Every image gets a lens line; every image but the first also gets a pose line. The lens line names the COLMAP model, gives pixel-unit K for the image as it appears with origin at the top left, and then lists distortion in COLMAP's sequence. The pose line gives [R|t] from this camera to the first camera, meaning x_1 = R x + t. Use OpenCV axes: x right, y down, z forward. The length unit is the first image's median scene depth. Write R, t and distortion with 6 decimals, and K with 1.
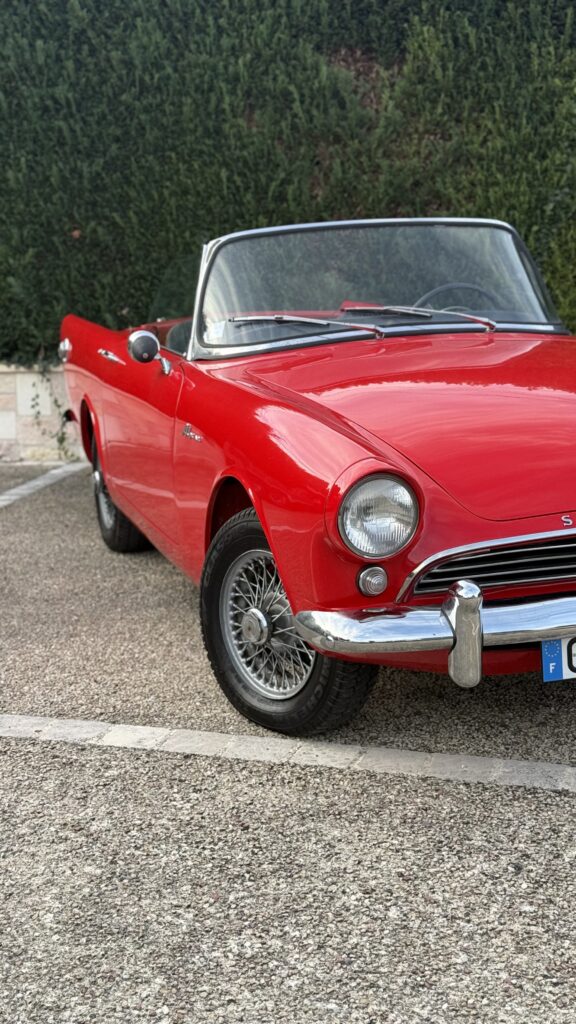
lens RADIAL K [[1478.1, 0, 288.0], [0, 1478.1, 512.0], [0, 0, 1]] dist [0.046083, 0.012552]
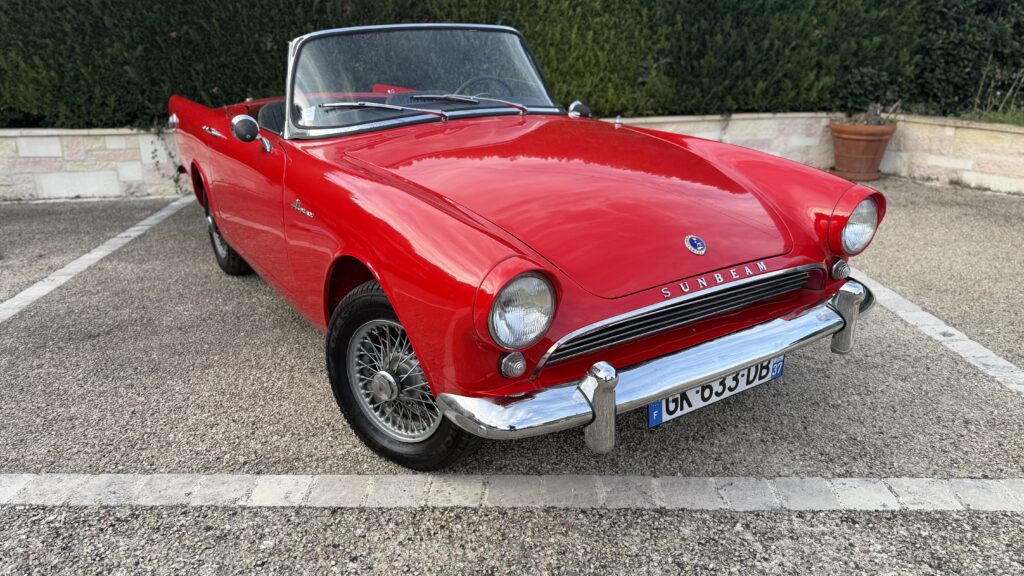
lens RADIAL K [[724.7, 0, 526.4], [0, 724.7, 290.0], [0, 0, 1]] dist [0.099114, -0.198321]
pose [[0.958097, -0.078138, 0.275580, -0.049118], [0.038575, 0.988507, 0.146168, -0.055231], [-0.283834, -0.129413, 0.950100, 0.321516]]
